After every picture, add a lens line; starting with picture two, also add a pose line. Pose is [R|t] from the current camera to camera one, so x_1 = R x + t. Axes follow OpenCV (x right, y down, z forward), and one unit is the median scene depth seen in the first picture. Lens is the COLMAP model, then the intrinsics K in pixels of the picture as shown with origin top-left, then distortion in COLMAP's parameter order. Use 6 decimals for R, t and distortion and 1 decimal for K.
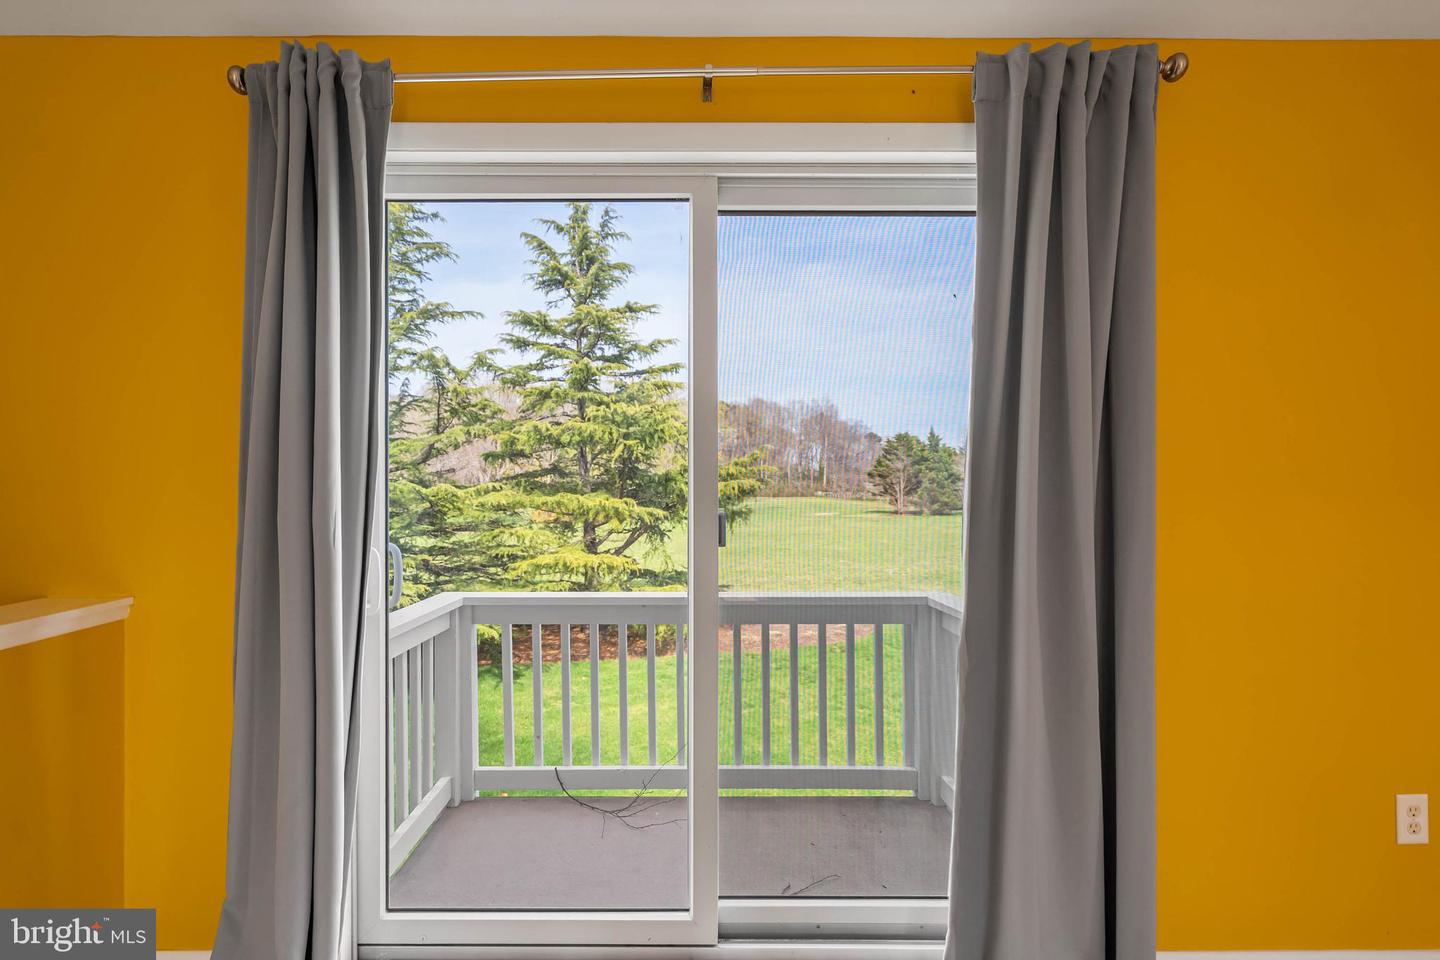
lens RADIAL K [[692.2, 0, 720.4], [0, 692.2, 483.6], [0, 0, 1]] dist [-0.000758, -0.000242]
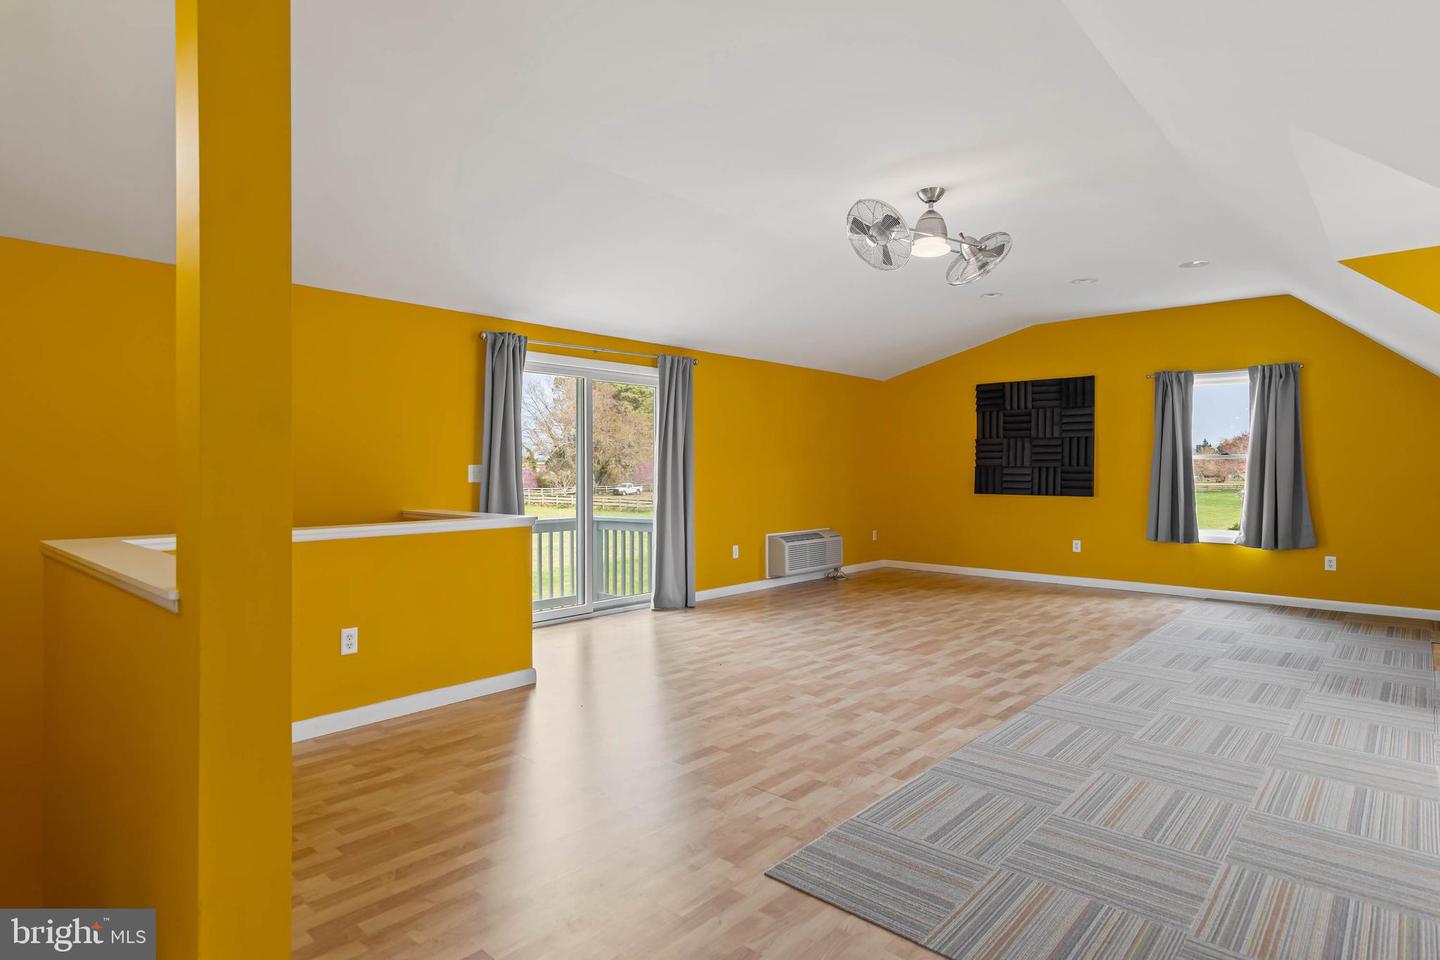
lens RADIAL K [[770.9, 0, 721.5], [0, 770.9, 469.7], [0, 0, 1]] dist [0.003638, 0.000632]
pose [[0.668167, -0.003676, 0.744003, -2.412551], [-0.002349, 0.999972, 0.007051, -0.022822], [-0.744008, -0.006459, 0.668139, -1.953976]]
